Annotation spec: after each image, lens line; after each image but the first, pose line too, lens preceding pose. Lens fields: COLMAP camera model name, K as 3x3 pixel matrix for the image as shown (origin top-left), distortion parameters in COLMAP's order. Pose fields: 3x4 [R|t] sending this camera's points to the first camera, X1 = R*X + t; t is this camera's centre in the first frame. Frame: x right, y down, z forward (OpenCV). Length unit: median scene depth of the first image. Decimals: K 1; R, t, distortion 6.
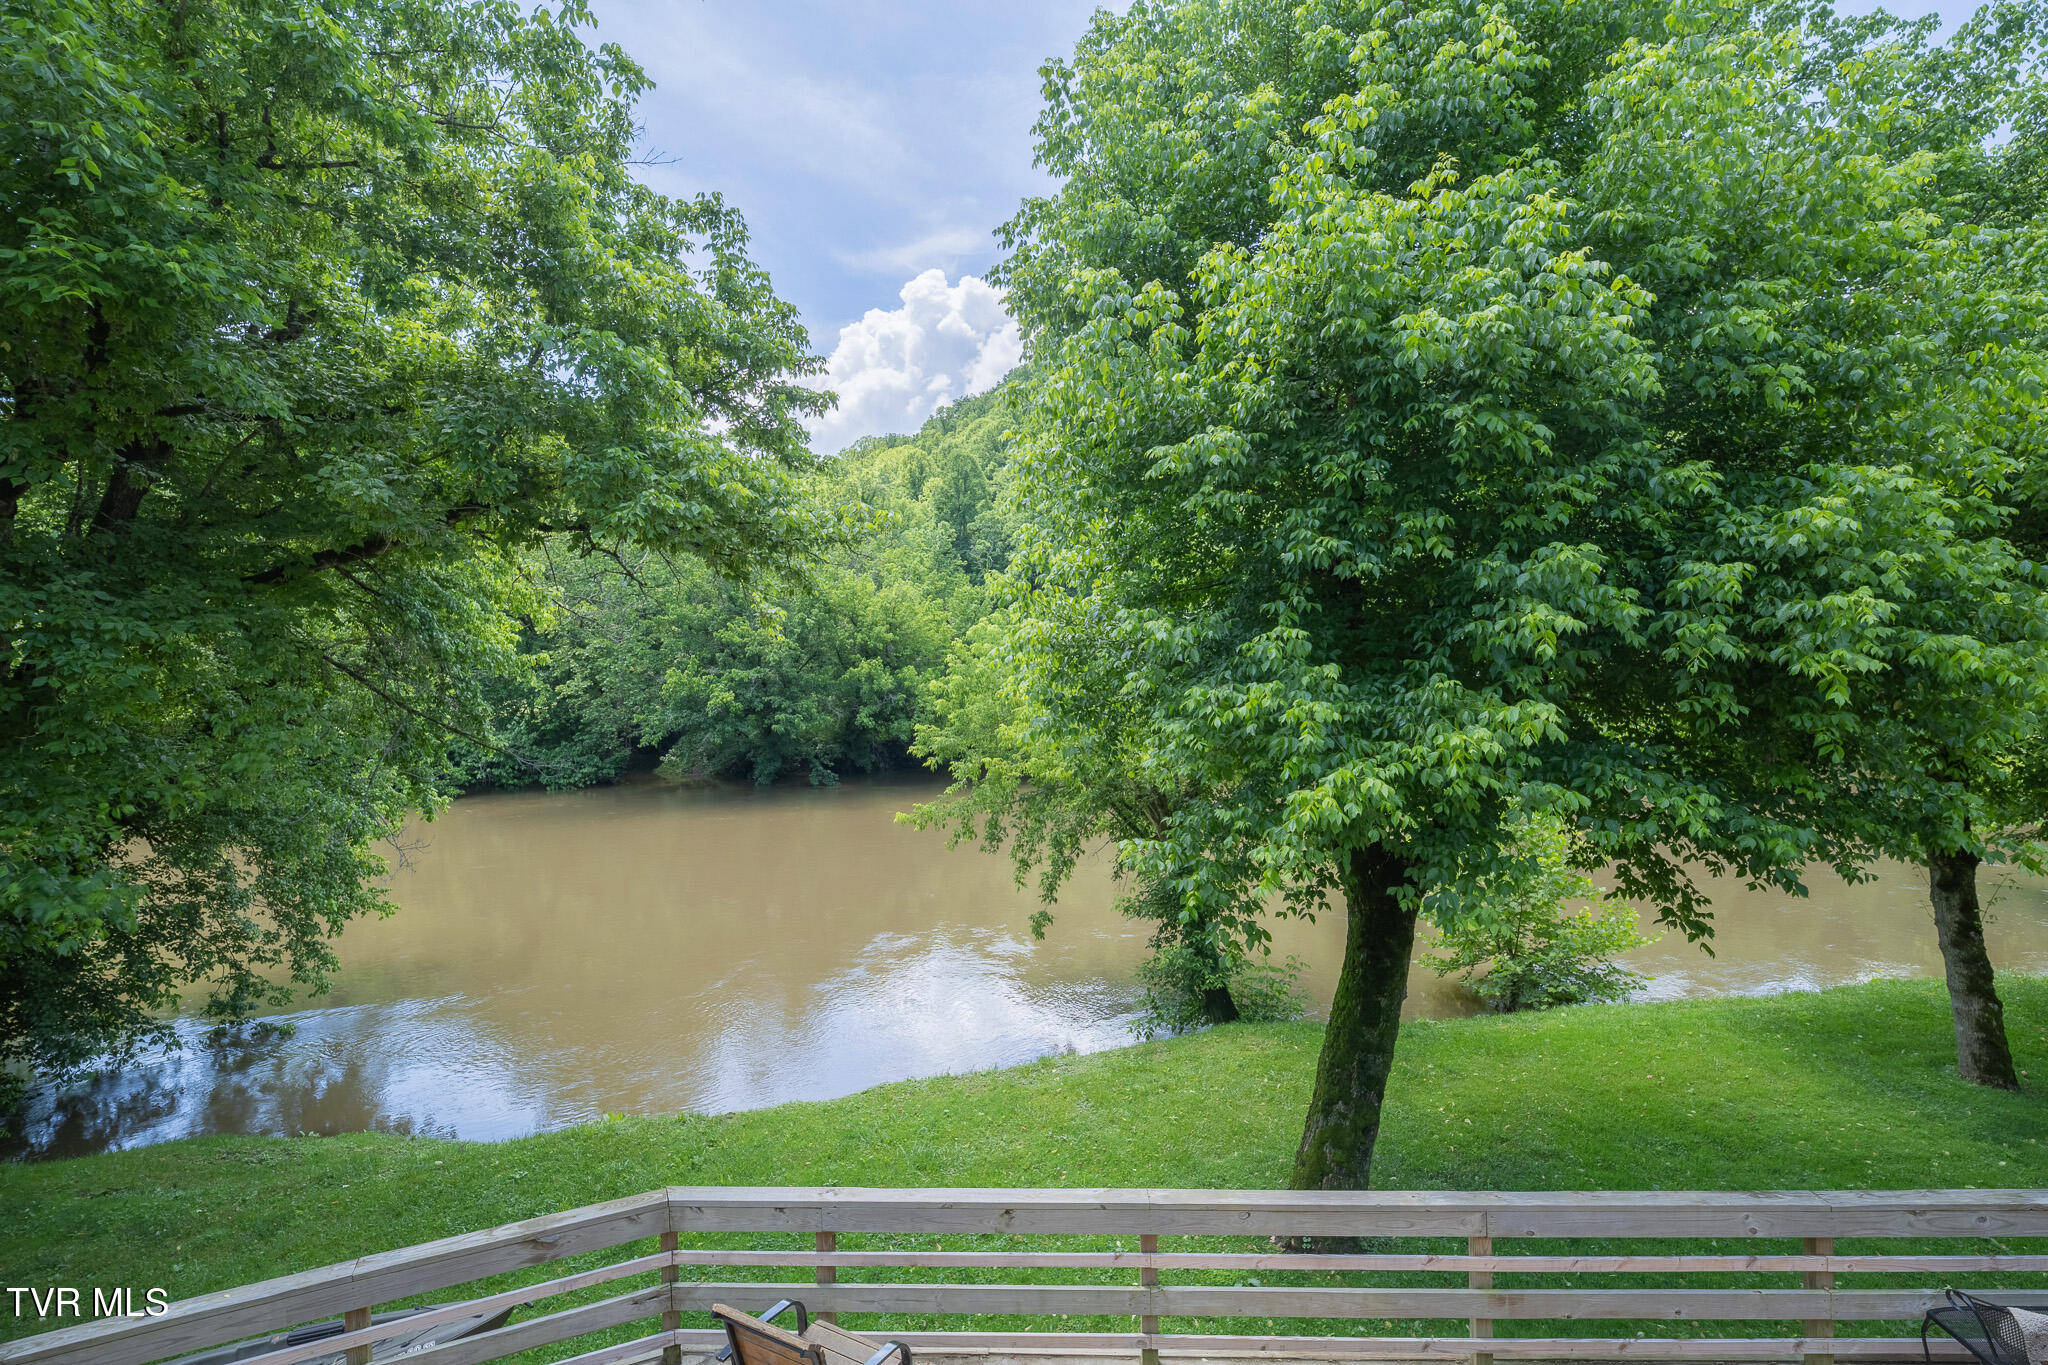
lens RADIAL K [[889.8, 0, 1011.0], [0, 889.8, 674.4], [0, 0, 1]] dist [-0.009476, -0.001118]
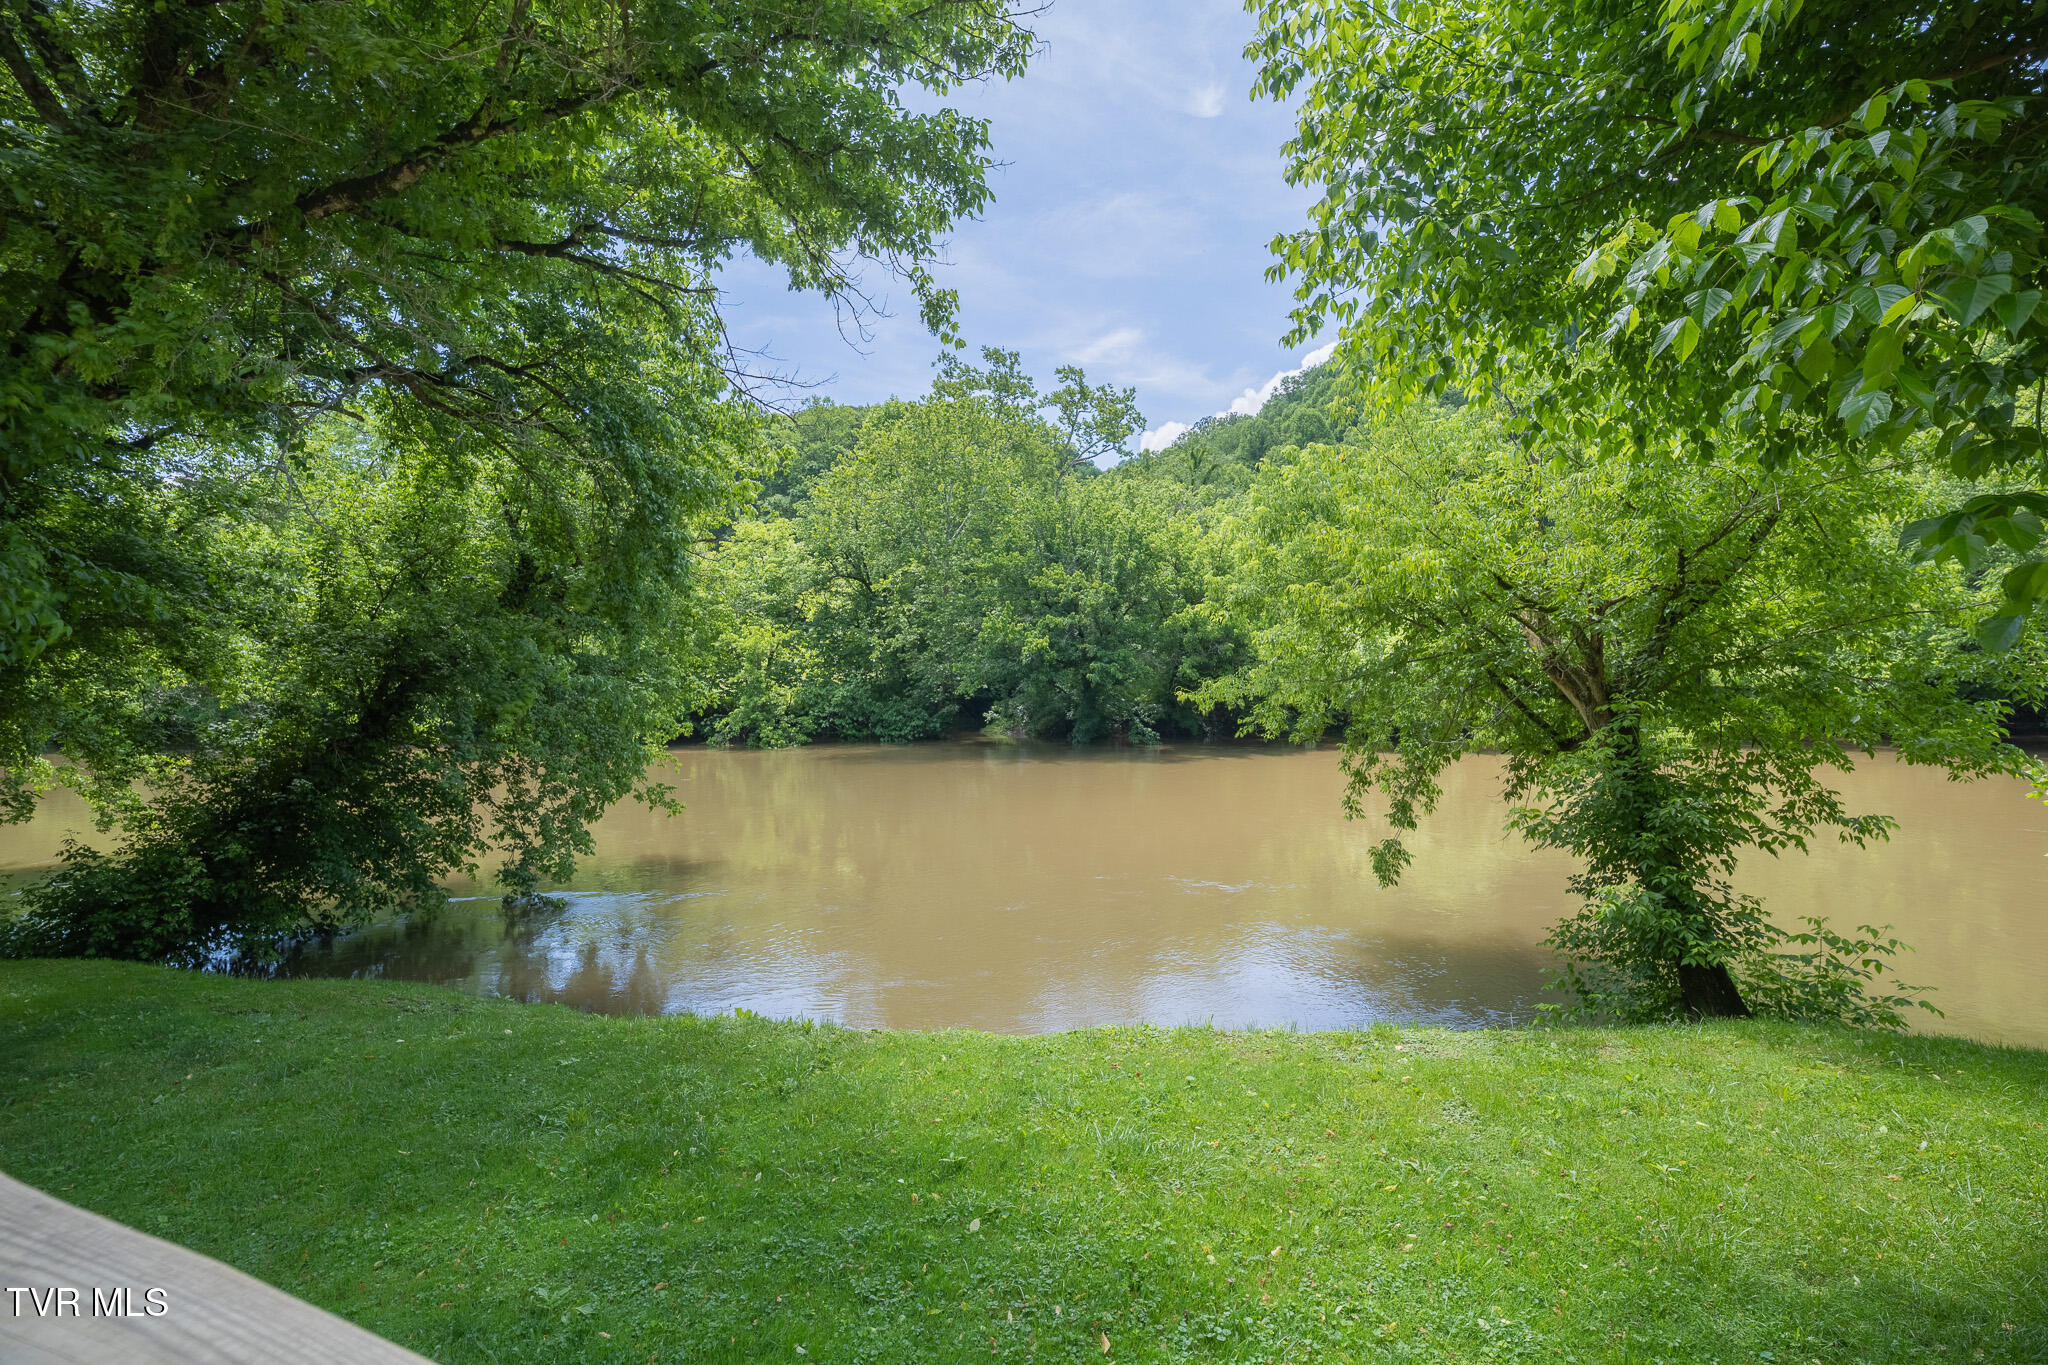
lens RADIAL K [[889.8, 0, 1011.0], [0, 889.8, 674.4], [0, 0, 1]] dist [-0.009476, -0.001118]
pose [[0.927521, -0.004204, -0.373747, 0.007879], [0.006265, 0.999971, 0.004301, 0.051465], [0.373718, -0.006331, 0.927521, 0.096522]]
